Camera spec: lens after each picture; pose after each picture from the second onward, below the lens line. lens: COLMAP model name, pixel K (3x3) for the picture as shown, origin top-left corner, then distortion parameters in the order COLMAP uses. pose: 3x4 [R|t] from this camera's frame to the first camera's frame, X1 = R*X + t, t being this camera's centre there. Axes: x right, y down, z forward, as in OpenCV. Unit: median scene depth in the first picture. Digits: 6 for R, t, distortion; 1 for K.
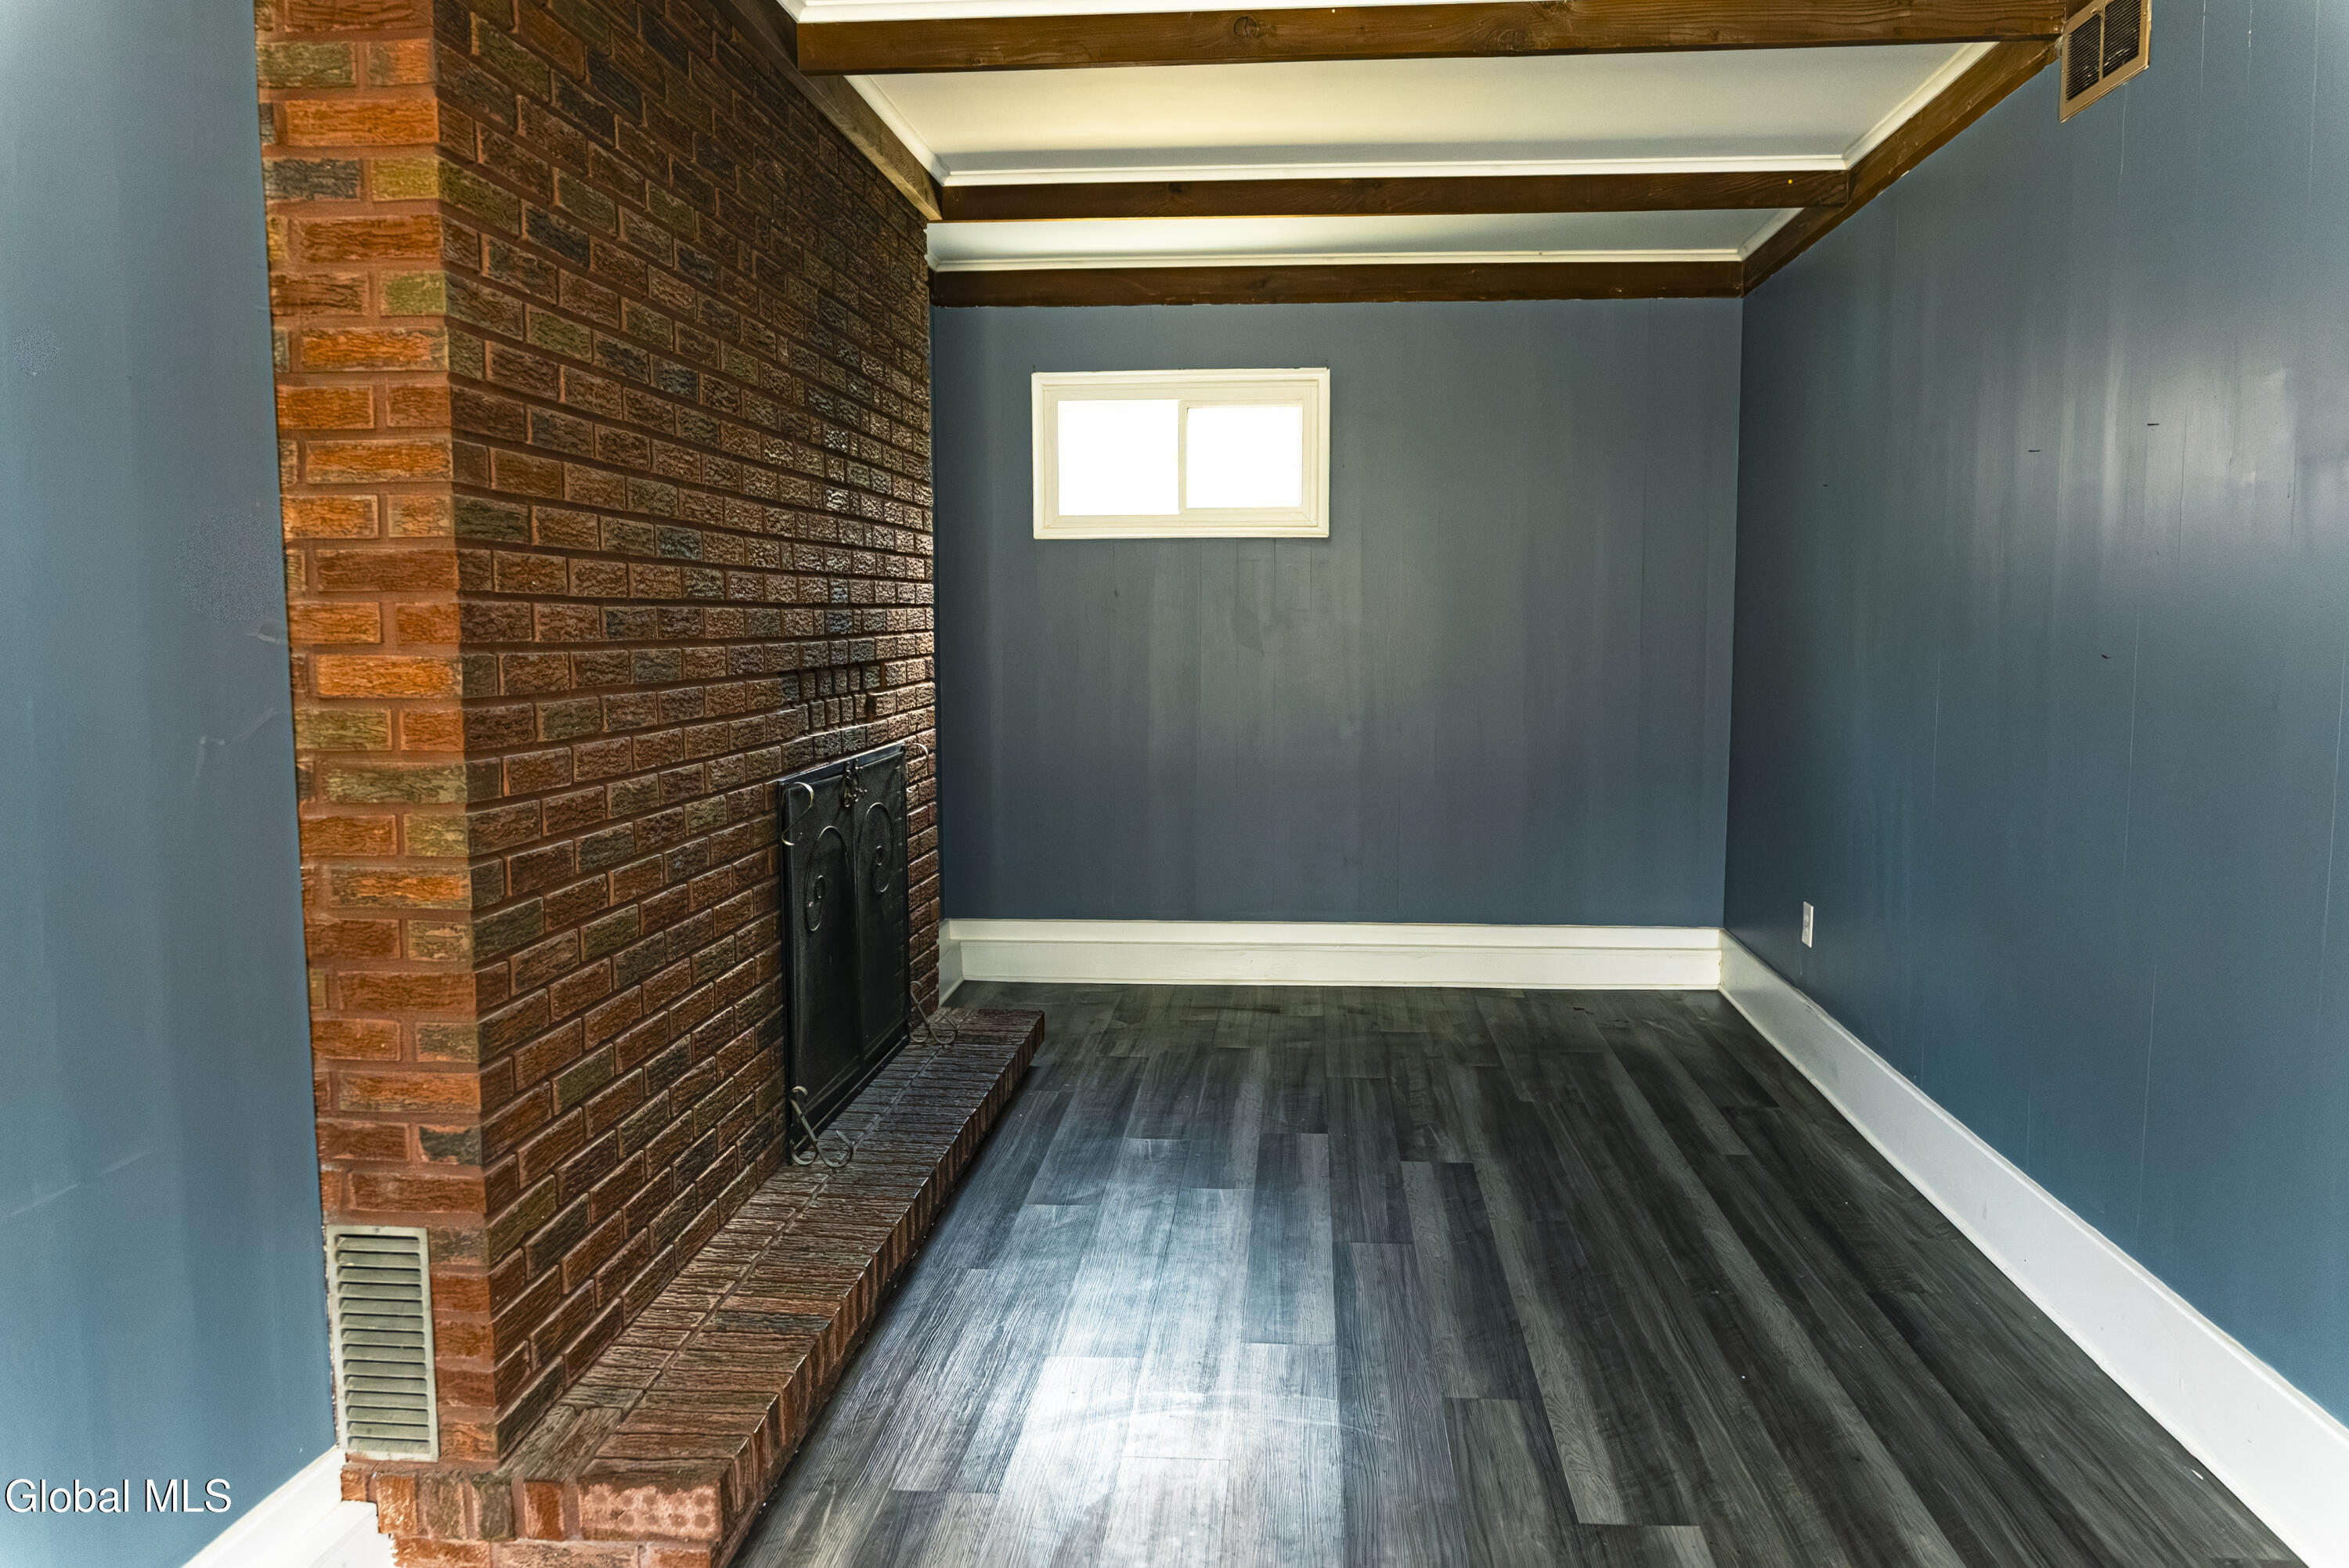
lens RADIAL K [[1578.5, 0, 1174.6], [0, 1578.5, 779.1], [0, 0, 1]] dist [-0.009893, -0.011294]
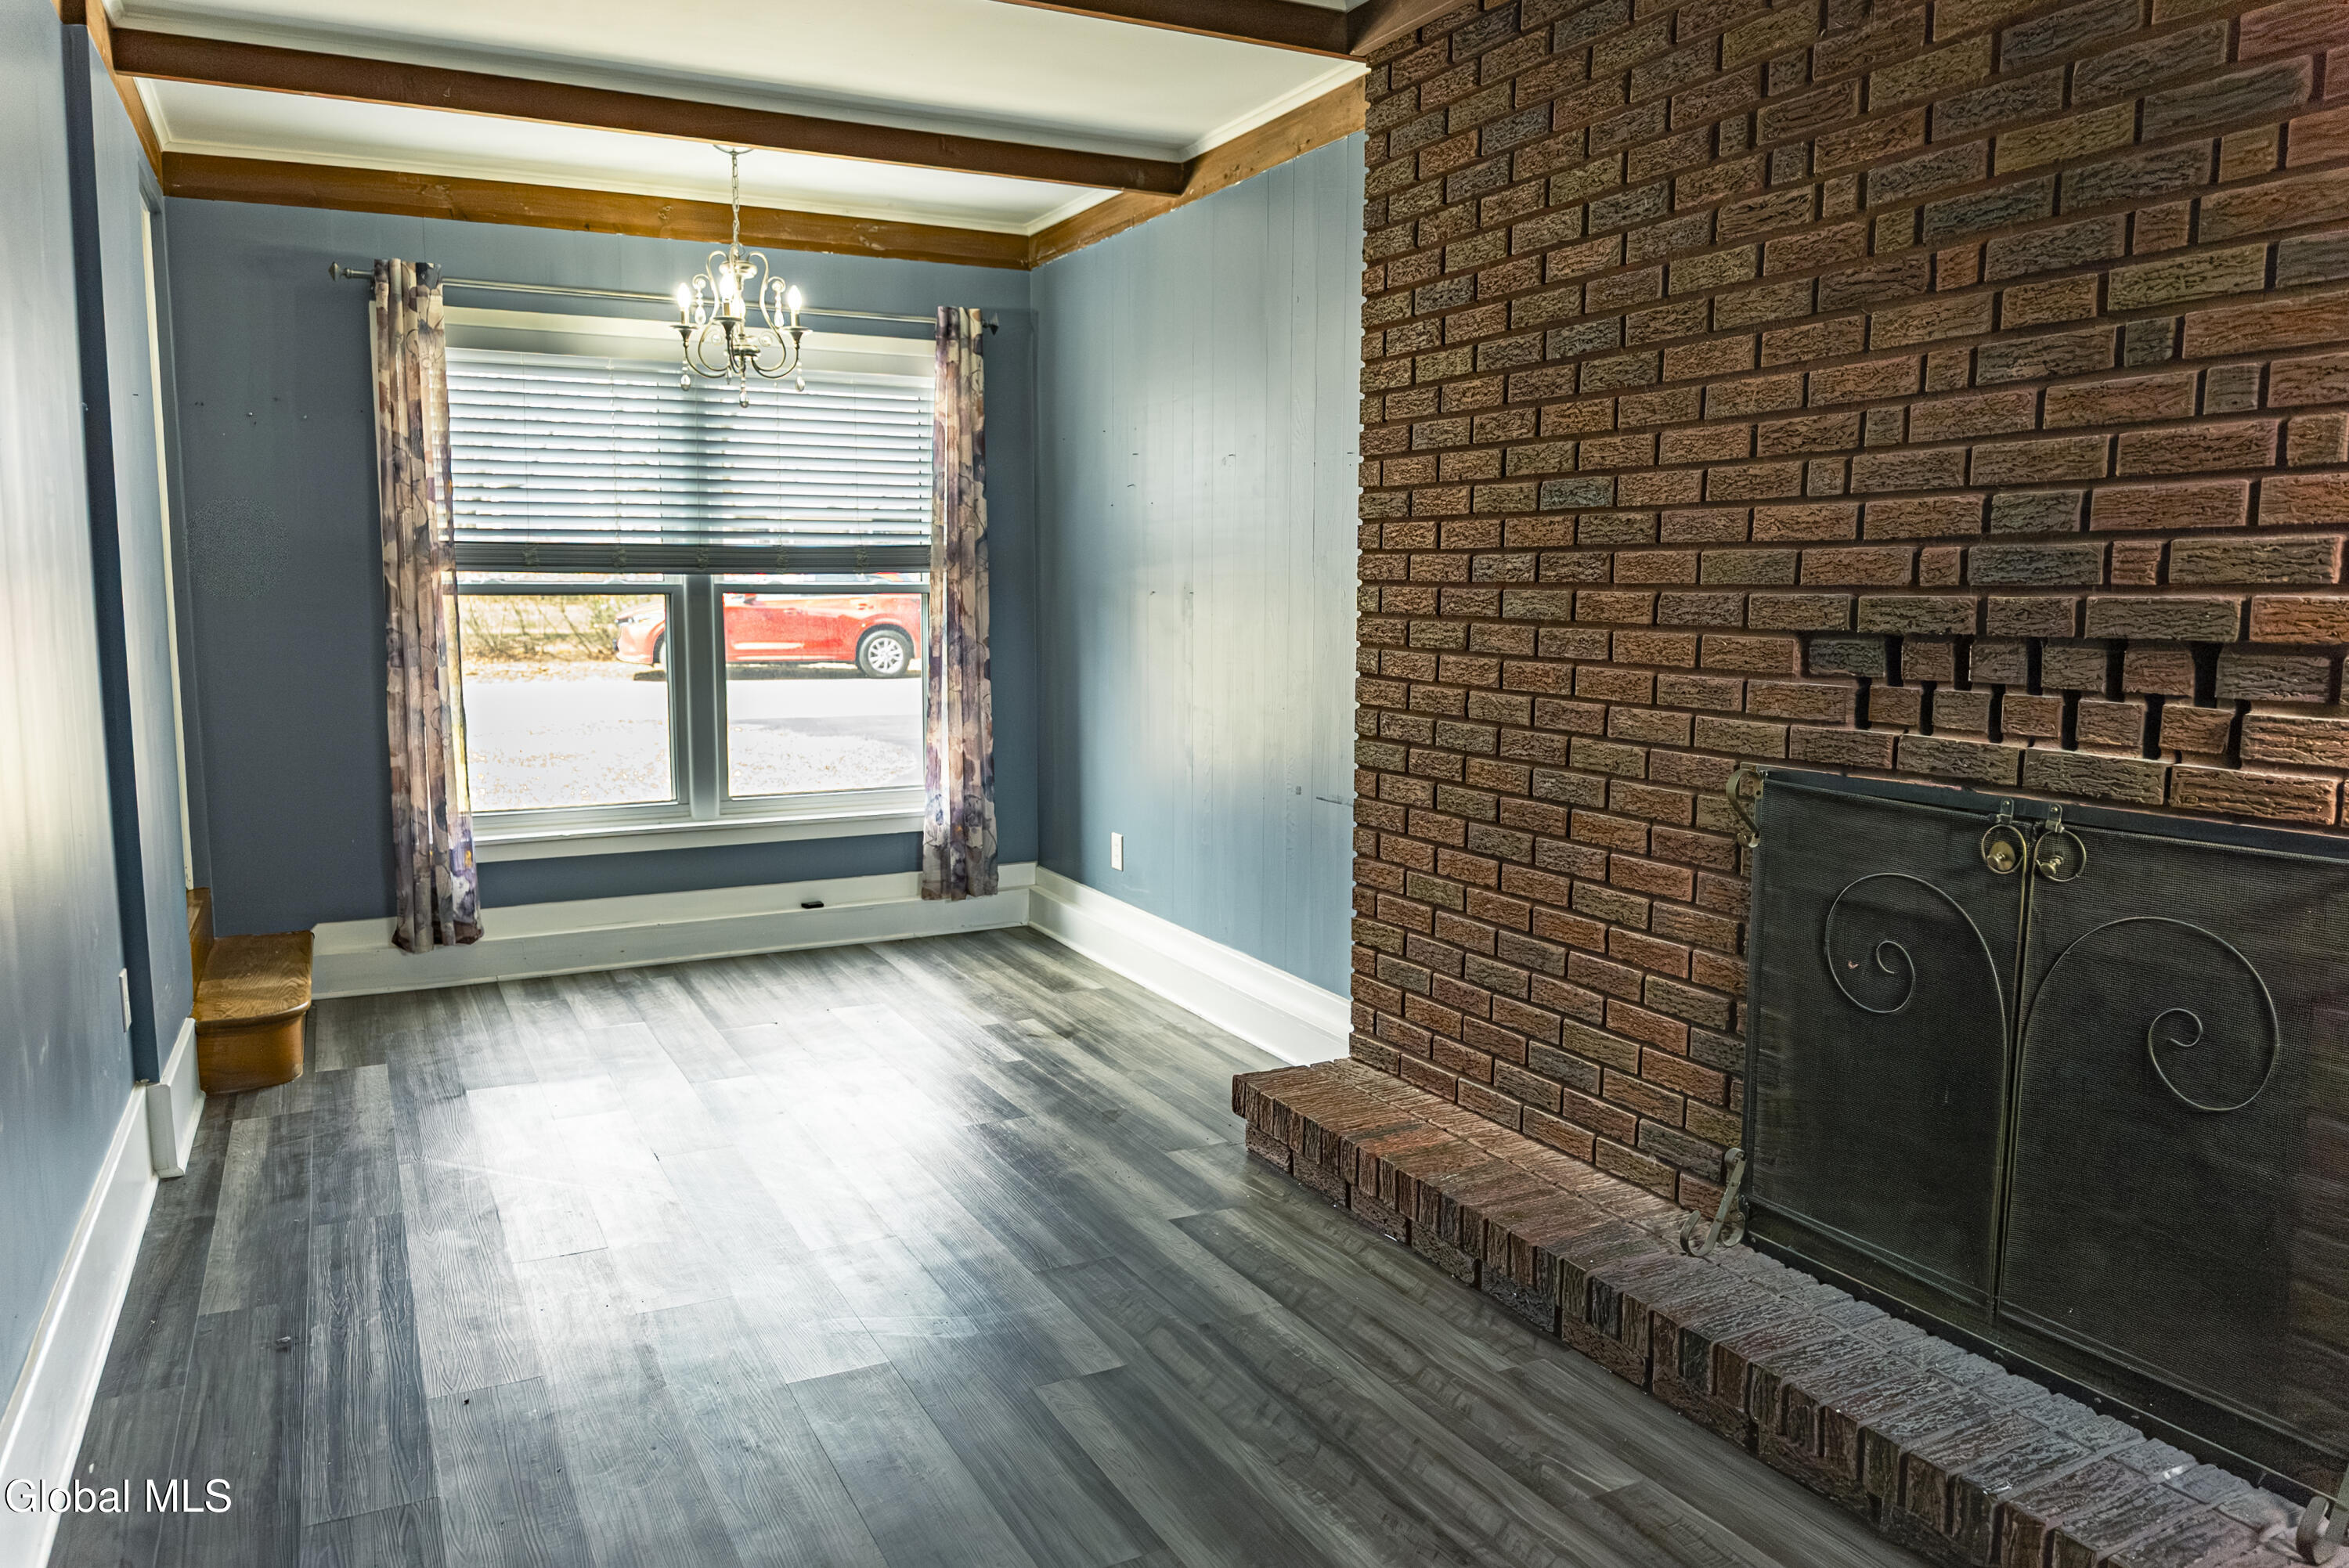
lens RADIAL K [[1578.5, 0, 1174.6], [0, 1578.5, 779.1], [0, 0, 1]] dist [-0.009893, -0.011294]
pose [[-0.841885, 0.063498, -0.535909, 0.450498], [-0.054554, 0.977952, 0.201577, -0.143282], [0.536893, 0.198940, -0.819859, 1.574463]]
